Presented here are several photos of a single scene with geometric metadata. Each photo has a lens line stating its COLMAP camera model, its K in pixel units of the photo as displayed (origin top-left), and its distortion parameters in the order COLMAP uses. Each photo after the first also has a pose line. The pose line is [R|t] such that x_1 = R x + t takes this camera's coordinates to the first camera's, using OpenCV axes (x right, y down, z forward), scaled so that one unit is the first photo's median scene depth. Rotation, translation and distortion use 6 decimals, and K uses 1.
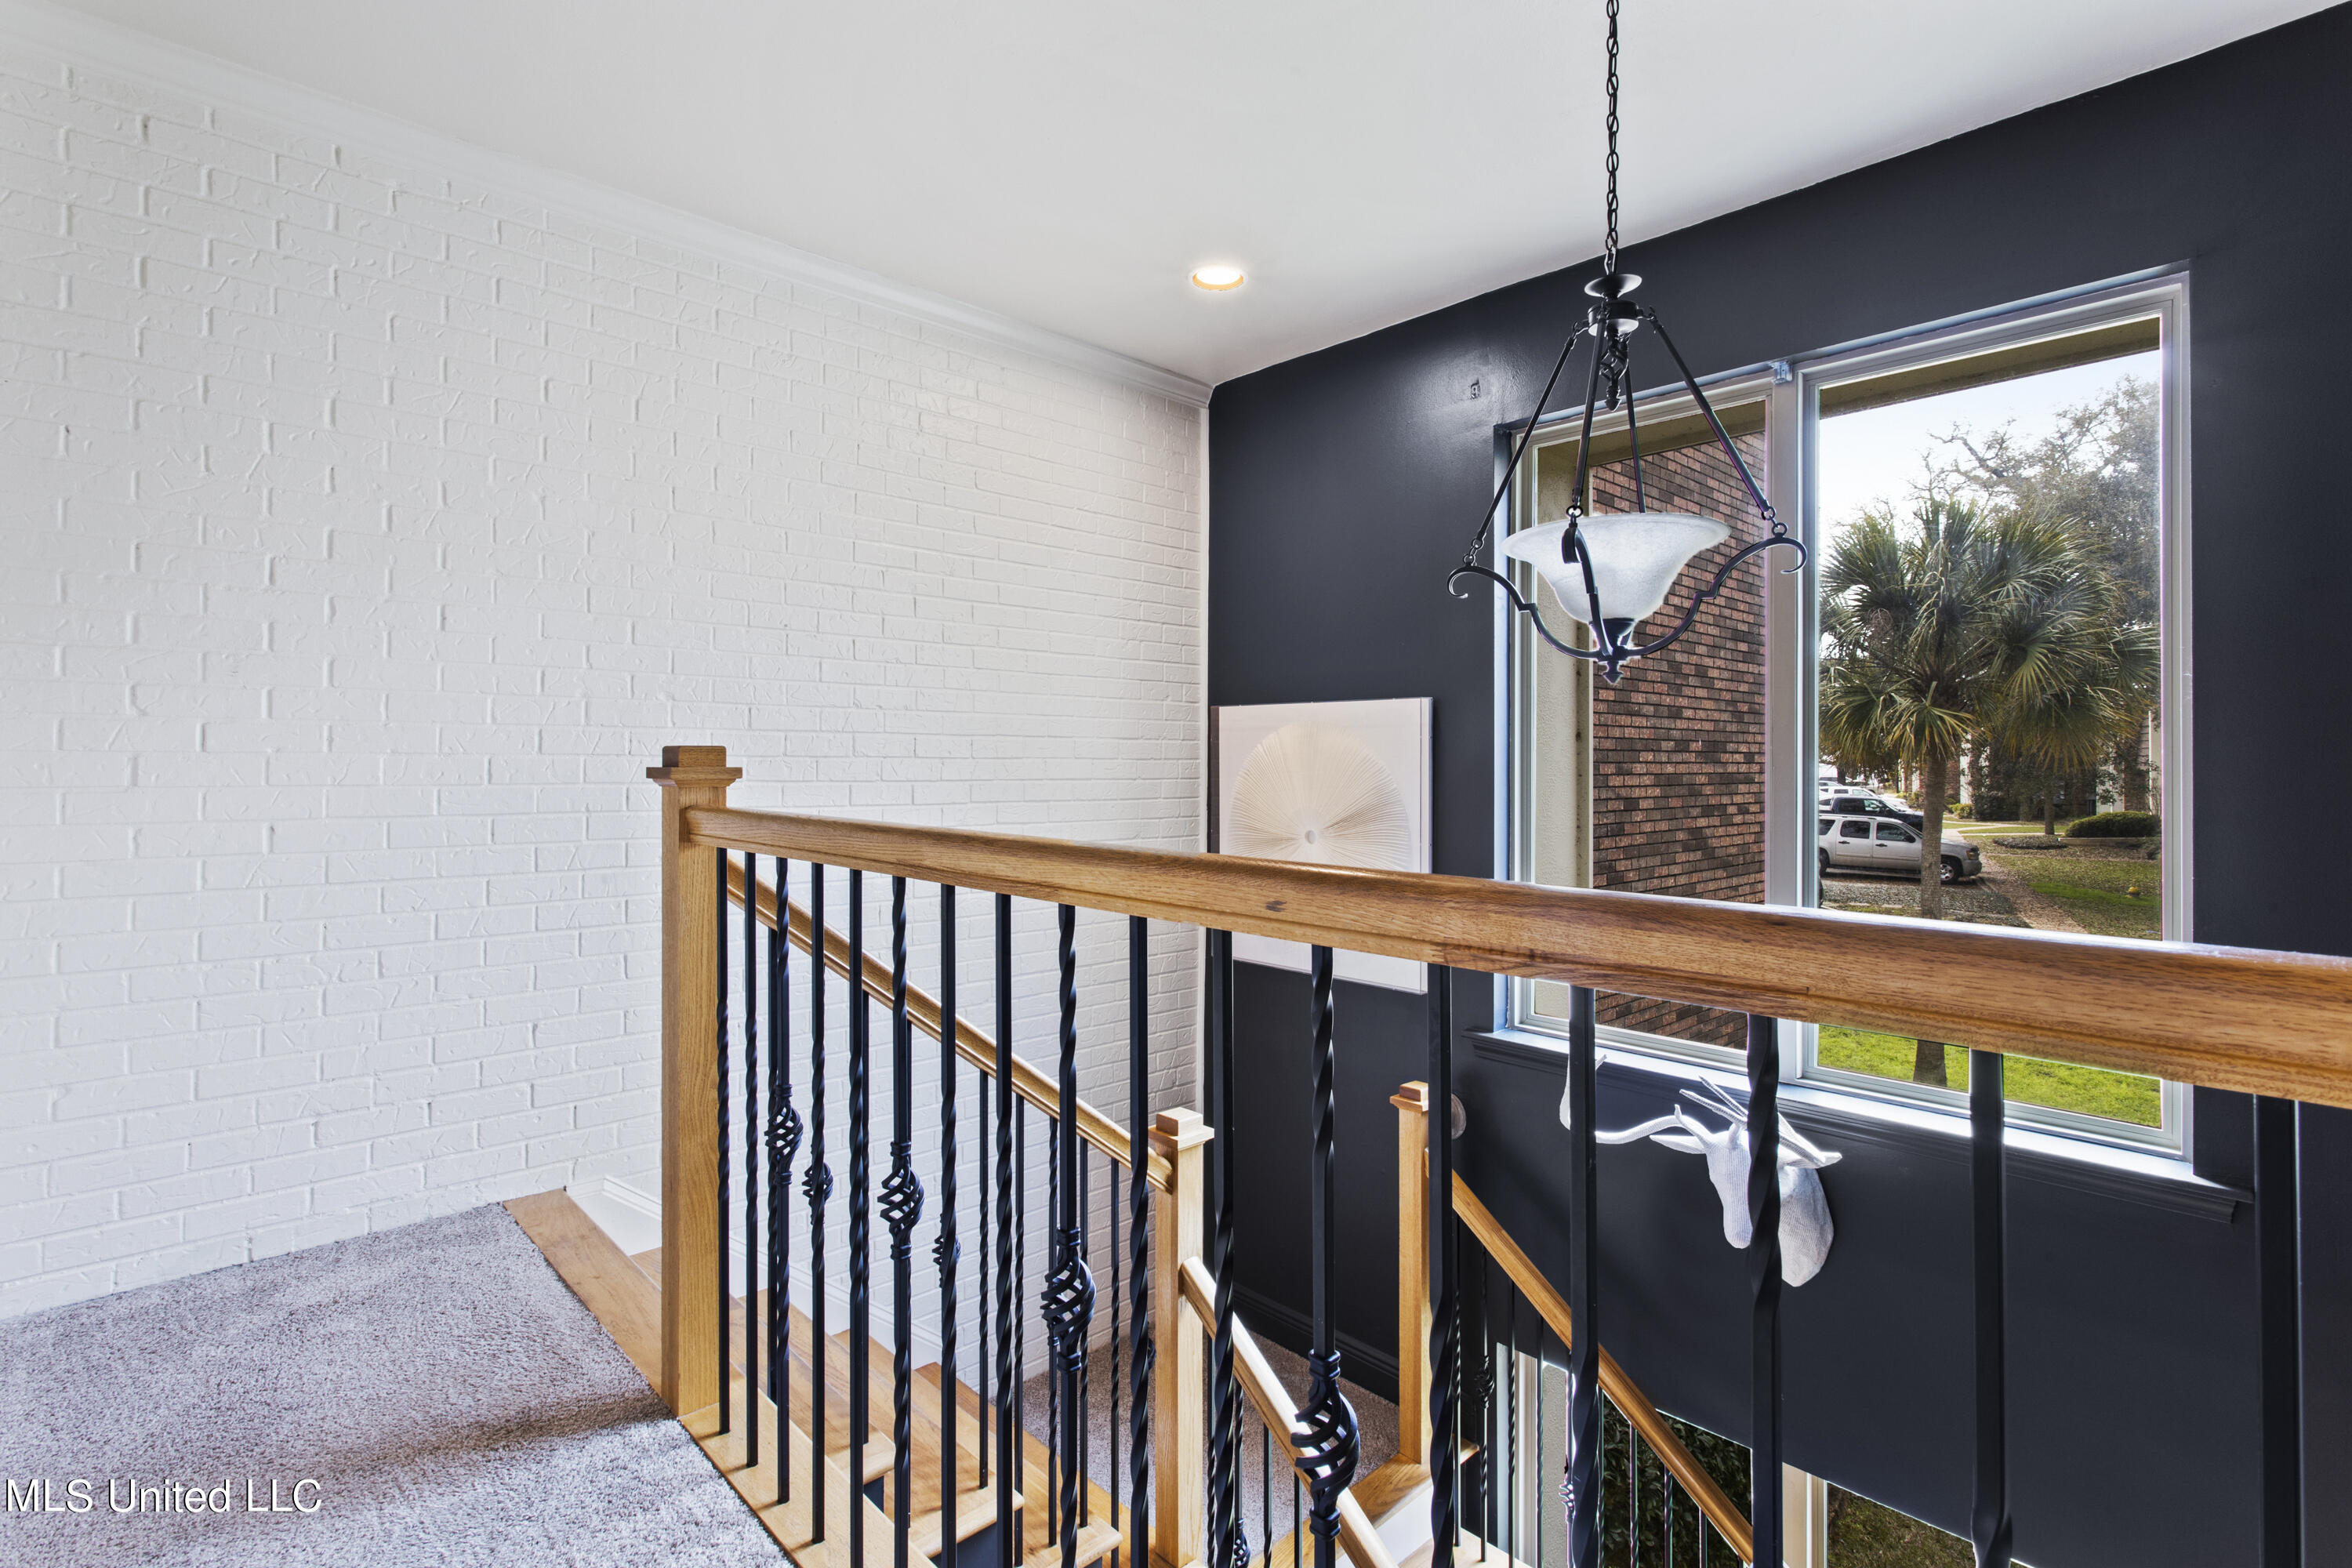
lens RADIAL K [[1114.1, 0, 1167.3], [0, 1114.1, 765.1], [0, 0, 1]] dist [0.001048, 0.001904]
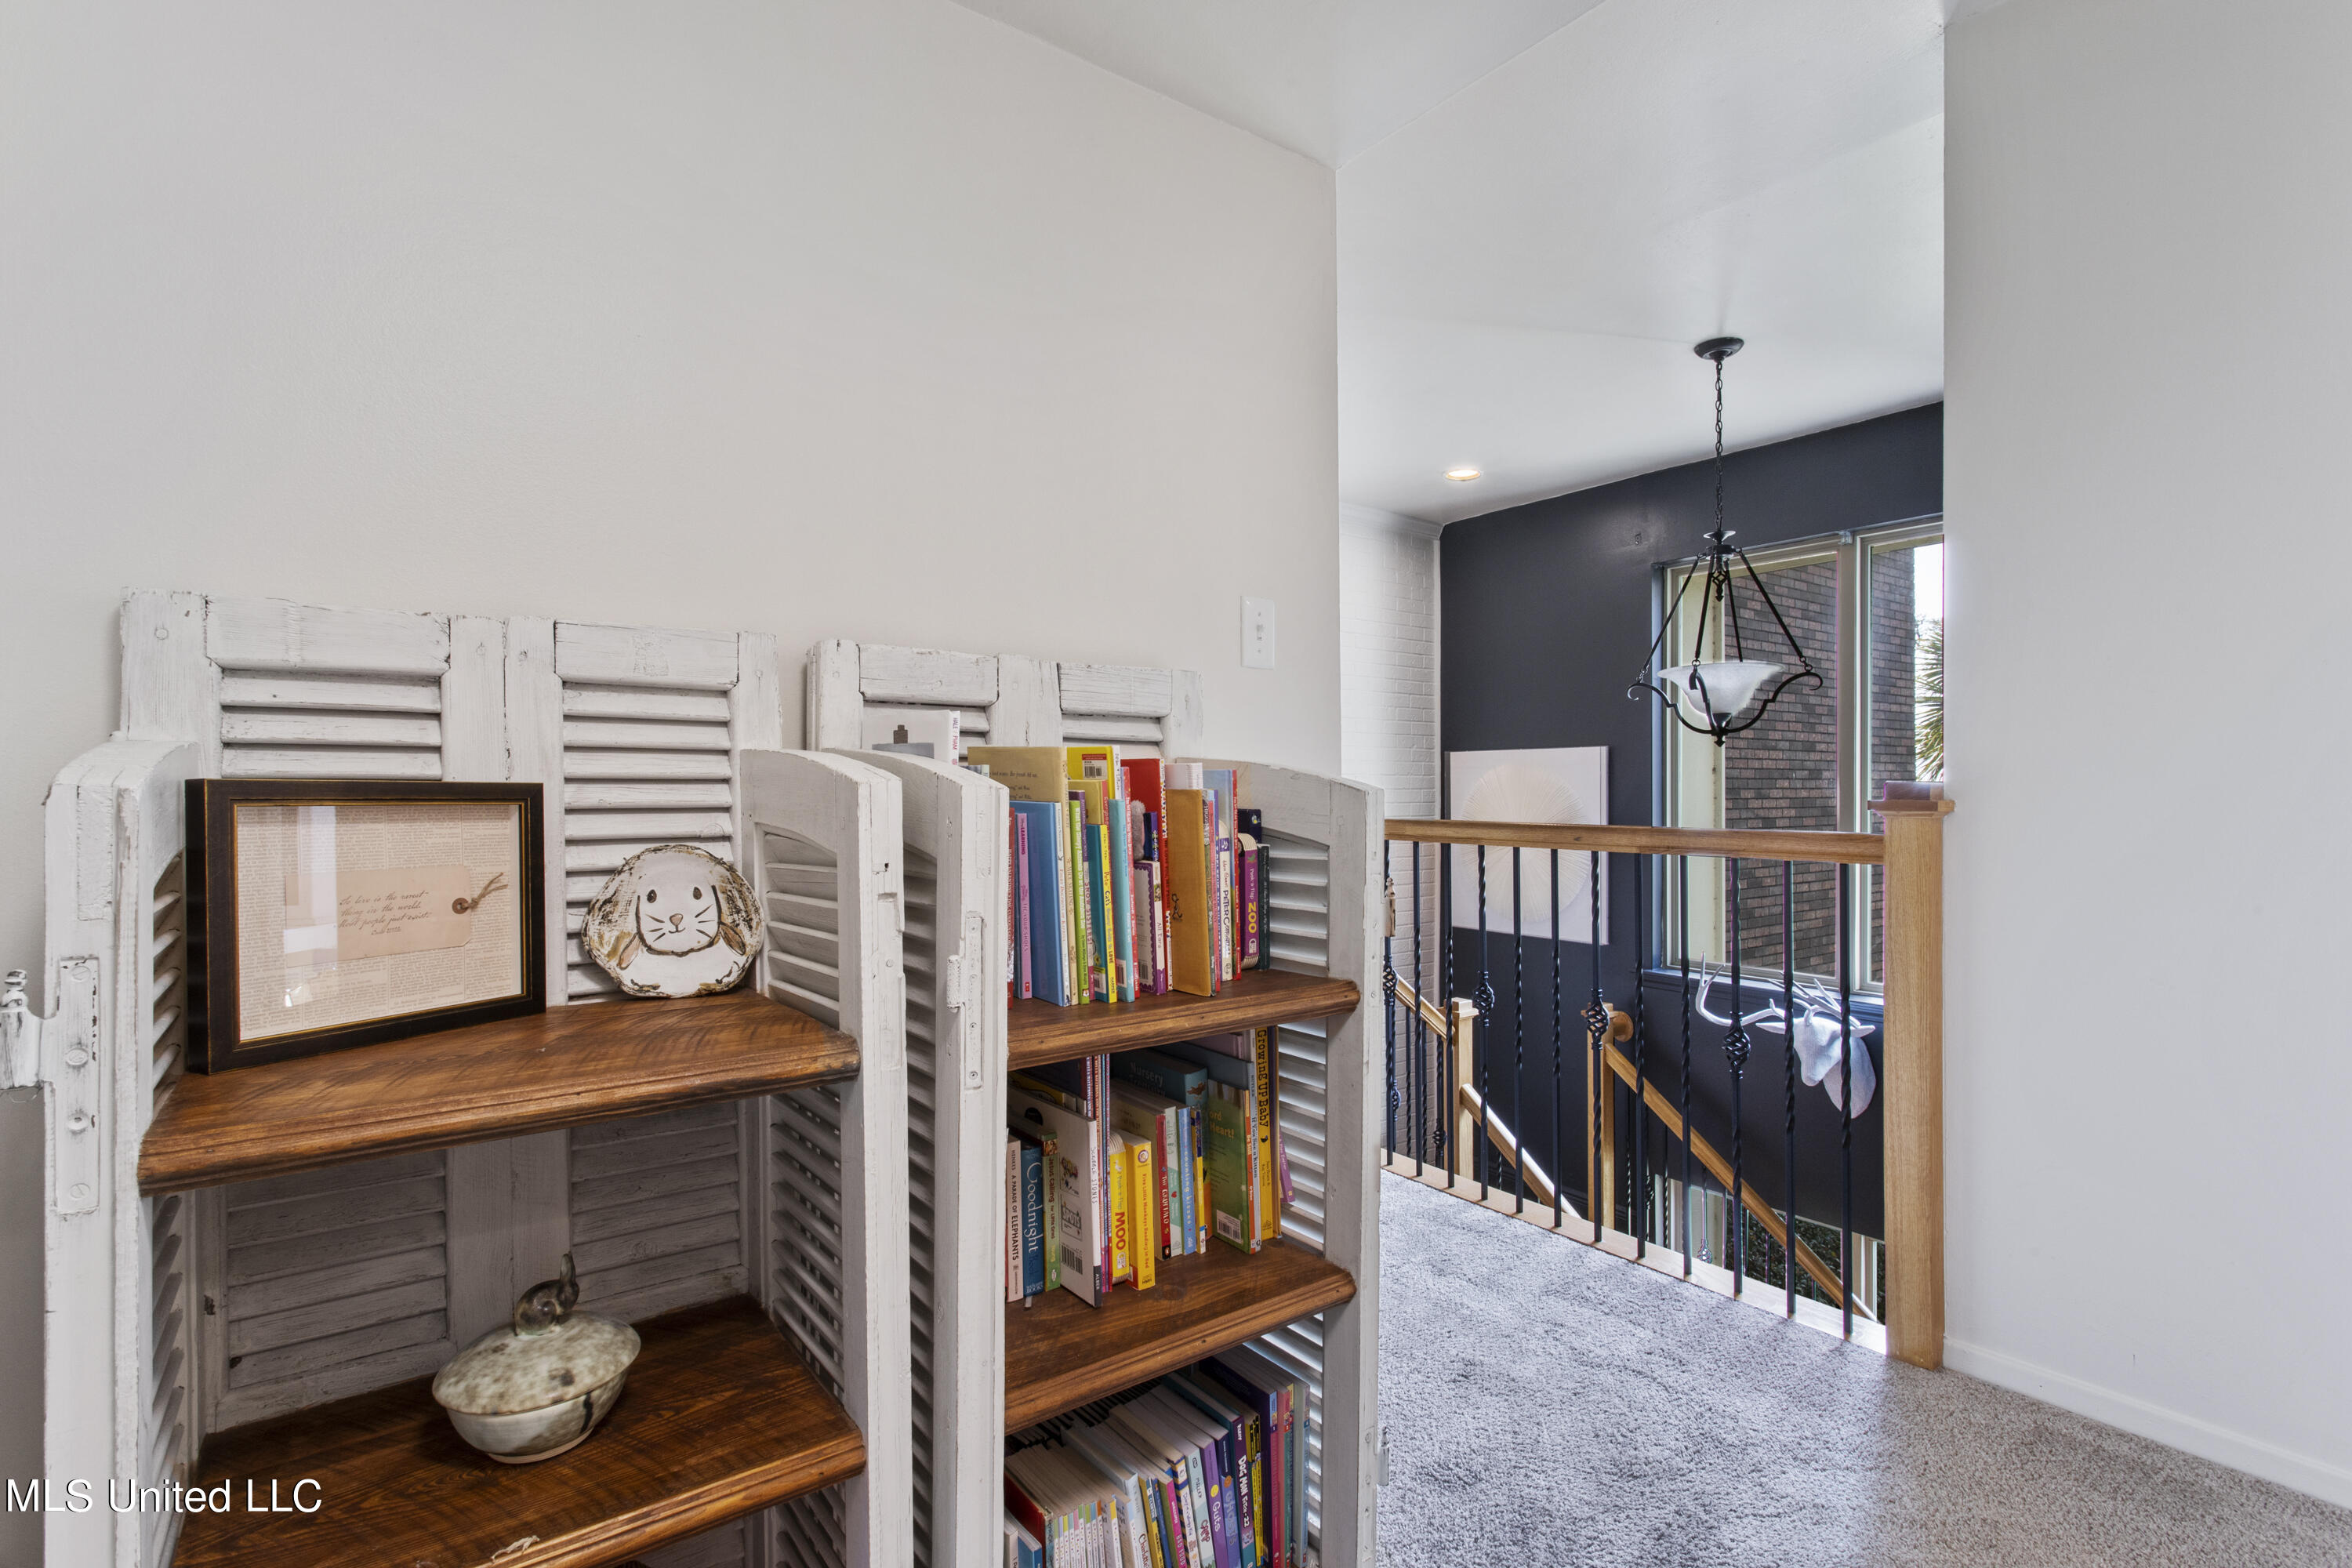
lens RADIAL K [[1121.4, 0, 1171.3], [0, 1121.4, 806.7], [0, 0, 1]] dist [0.011744, 0.000374]
pose [[0.993175, -0.005076, -0.116521, -0.172911], [0.006392, 0.999920, 0.010926, -0.000356], [0.116456, -0.011596, 0.993128, -0.576828]]
